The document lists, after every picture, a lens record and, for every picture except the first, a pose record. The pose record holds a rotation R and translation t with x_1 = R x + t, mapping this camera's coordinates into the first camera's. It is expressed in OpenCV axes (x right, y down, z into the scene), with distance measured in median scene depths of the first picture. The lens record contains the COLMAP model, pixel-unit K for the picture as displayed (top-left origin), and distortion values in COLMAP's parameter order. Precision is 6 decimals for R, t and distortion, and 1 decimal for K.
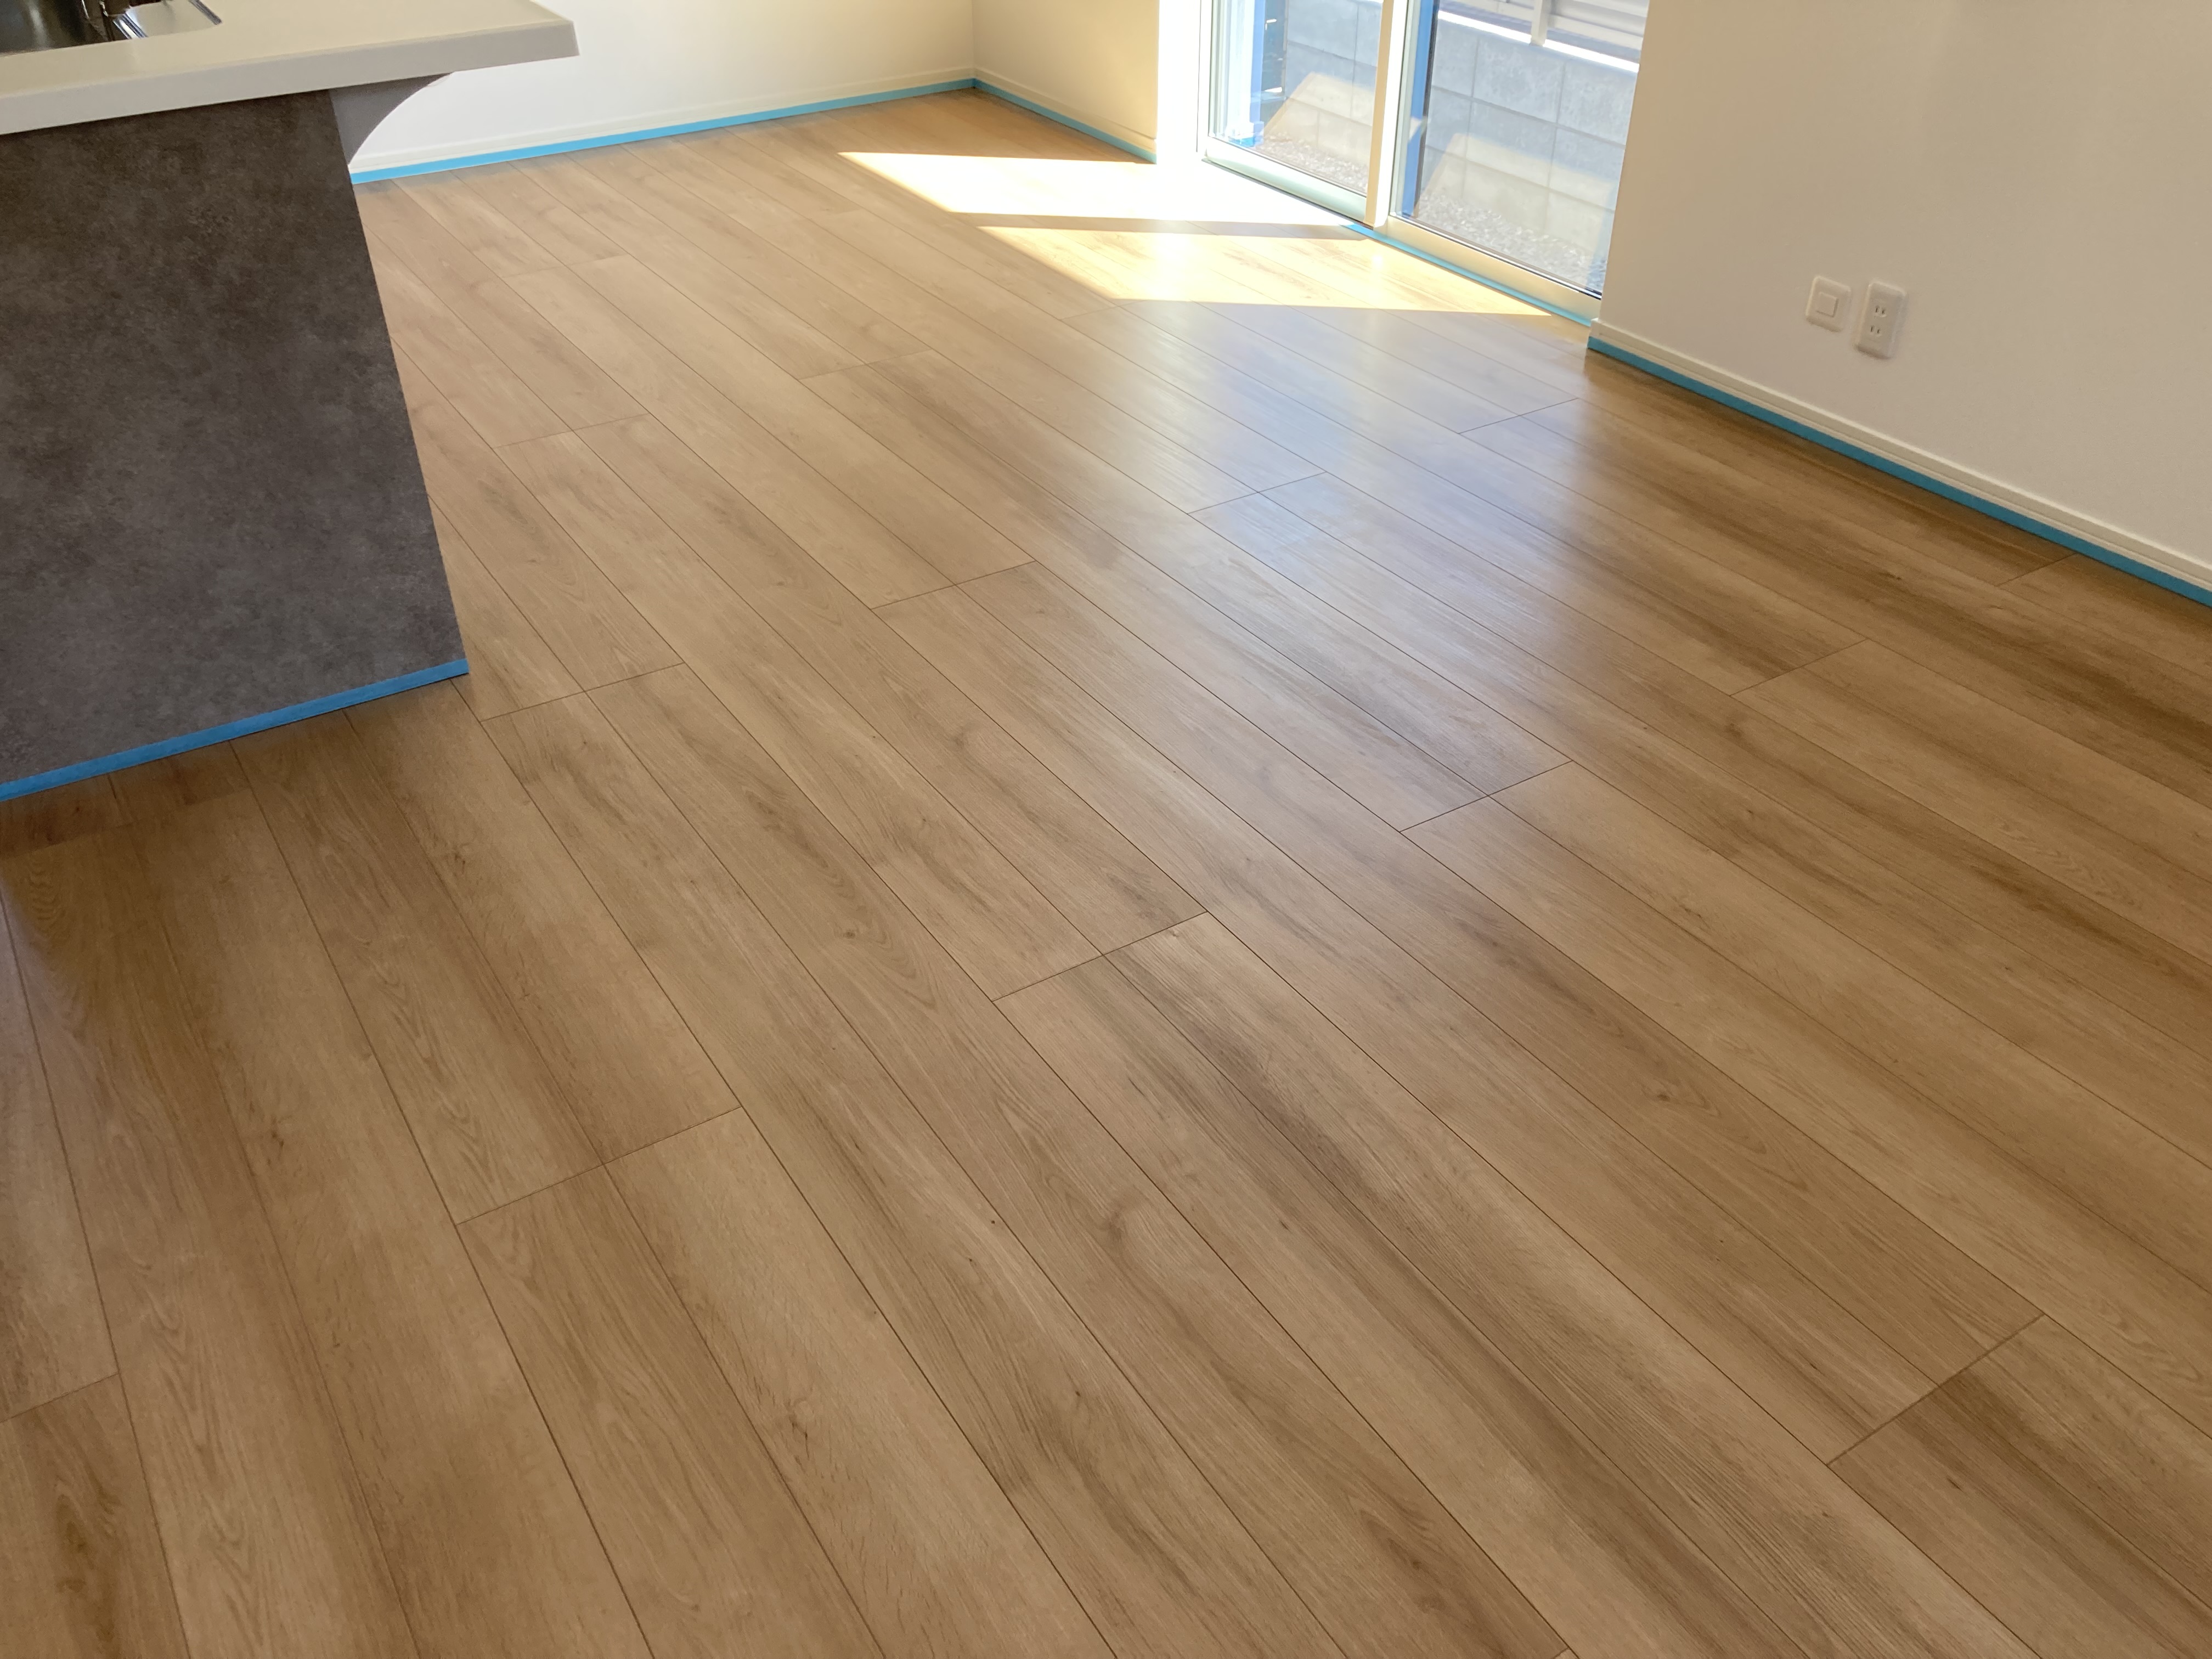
lens RADIAL K [[1804.7, 0, 1100.6], [0, 1804.7, 725.5], [0, 0, 1]] dist [-0.000397, -0.016442]
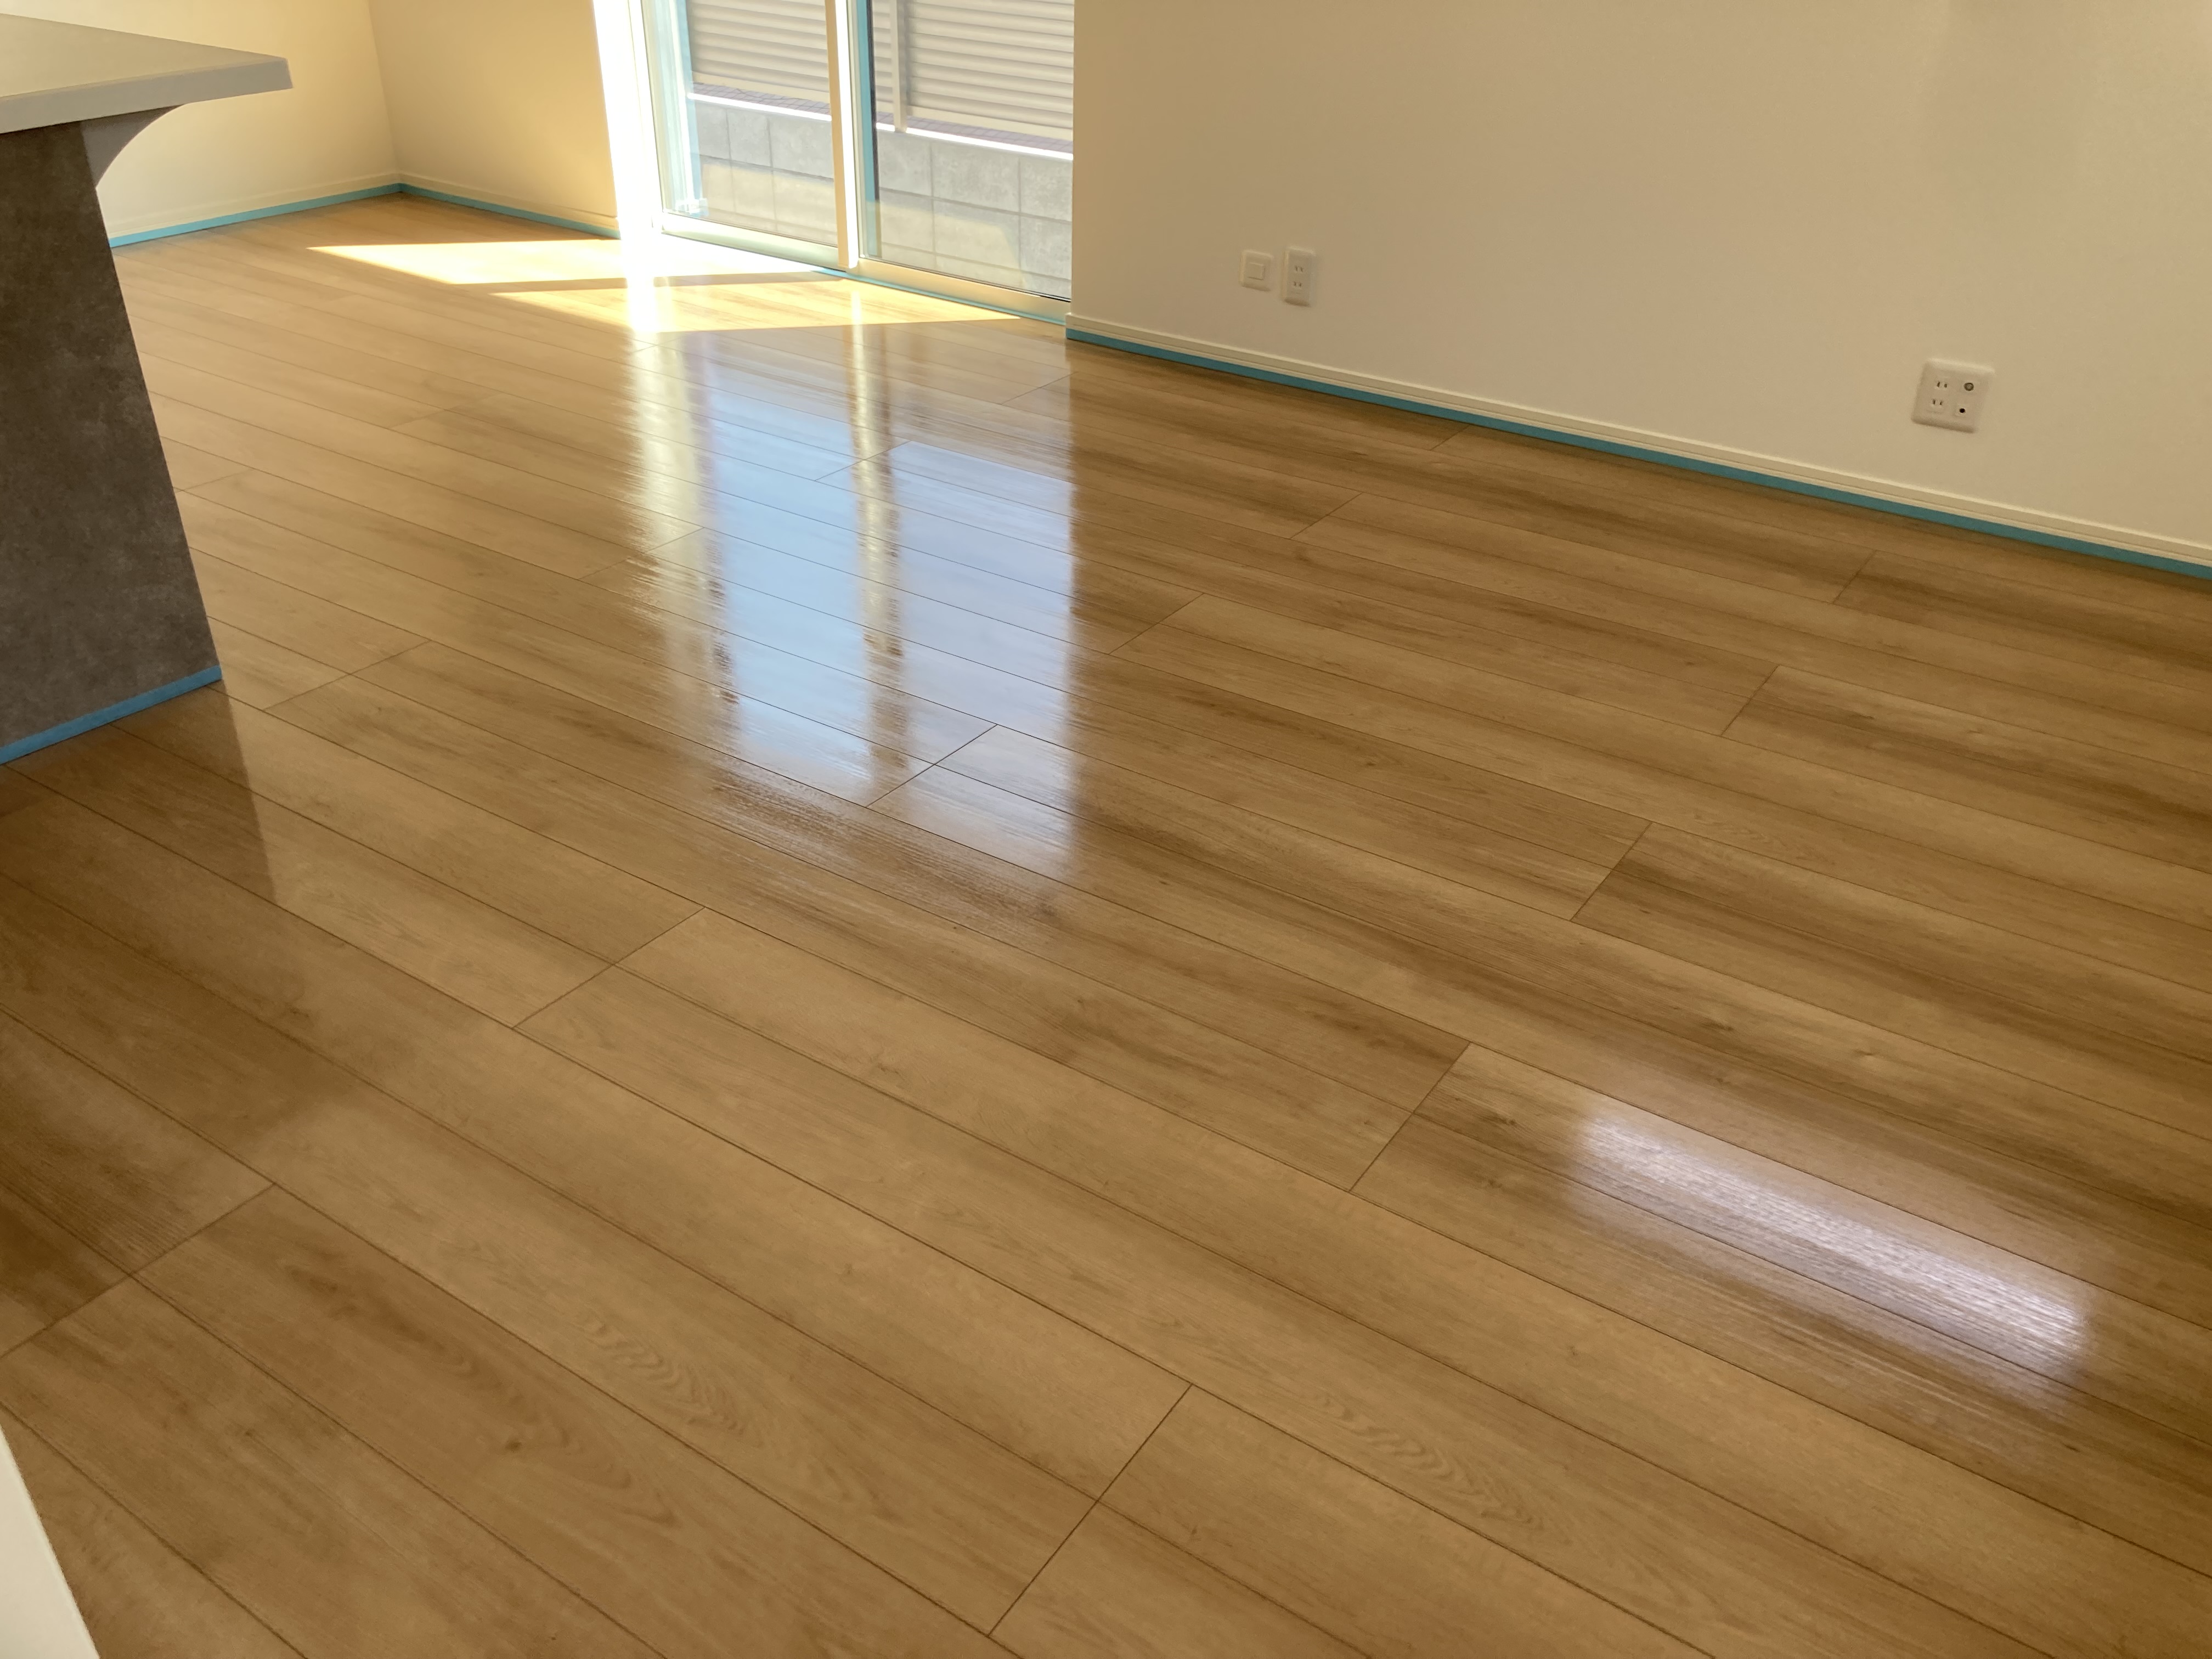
lens RADIAL K [[1804.7, 0, 1100.6], [0, 1804.7, 725.5], [0, 0, 1]] dist [-0.000397, -0.016442]
pose [[0.915485, -0.166136, 0.366450, -0.284278], [0.194415, 0.980046, -0.041378, 0.147032], [-0.352264, 0.109124, 0.929517, -0.156863]]
